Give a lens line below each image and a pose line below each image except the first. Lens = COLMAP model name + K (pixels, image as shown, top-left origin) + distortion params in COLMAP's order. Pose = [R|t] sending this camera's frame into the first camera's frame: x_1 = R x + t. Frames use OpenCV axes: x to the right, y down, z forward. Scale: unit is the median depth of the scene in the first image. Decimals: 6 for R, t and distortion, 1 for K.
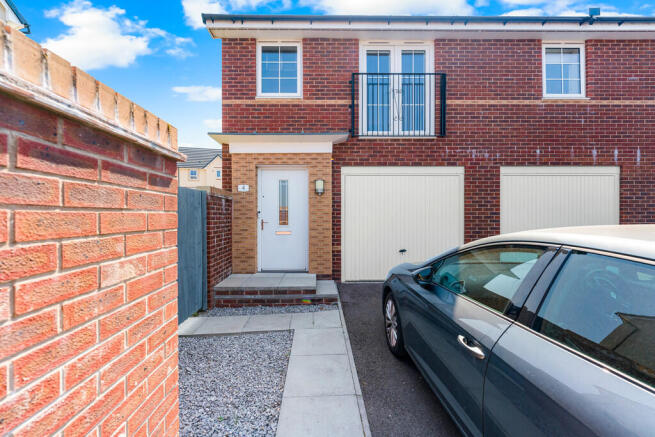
lens RADIAL K [[270.4, 0, 325.0], [0, 270.4, 217.6], [0, 0, 1]] dist [0.002482, -0.000358]
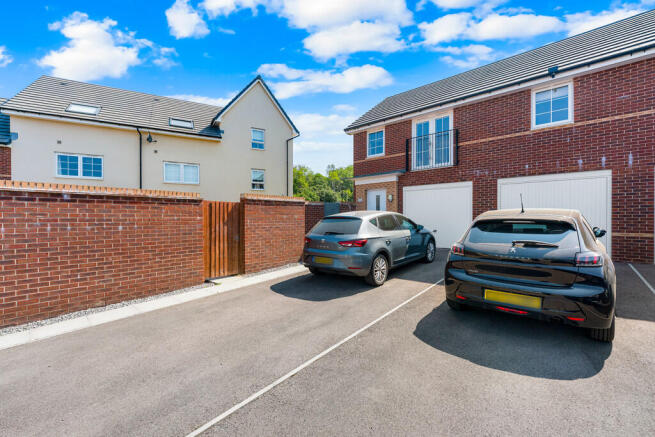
lens RADIAL K [[270.4, 0, 325.5], [0, 270.4, 218.7], [0, 0, 1]] dist [0.002482, -0.000358]
pose [[0.732676, 0.003436, -0.680569, 0.984744], [-0.008811, 0.999951, -0.004437, 0.055162], [0.680520, 0.009248, 0.732671, -0.811552]]
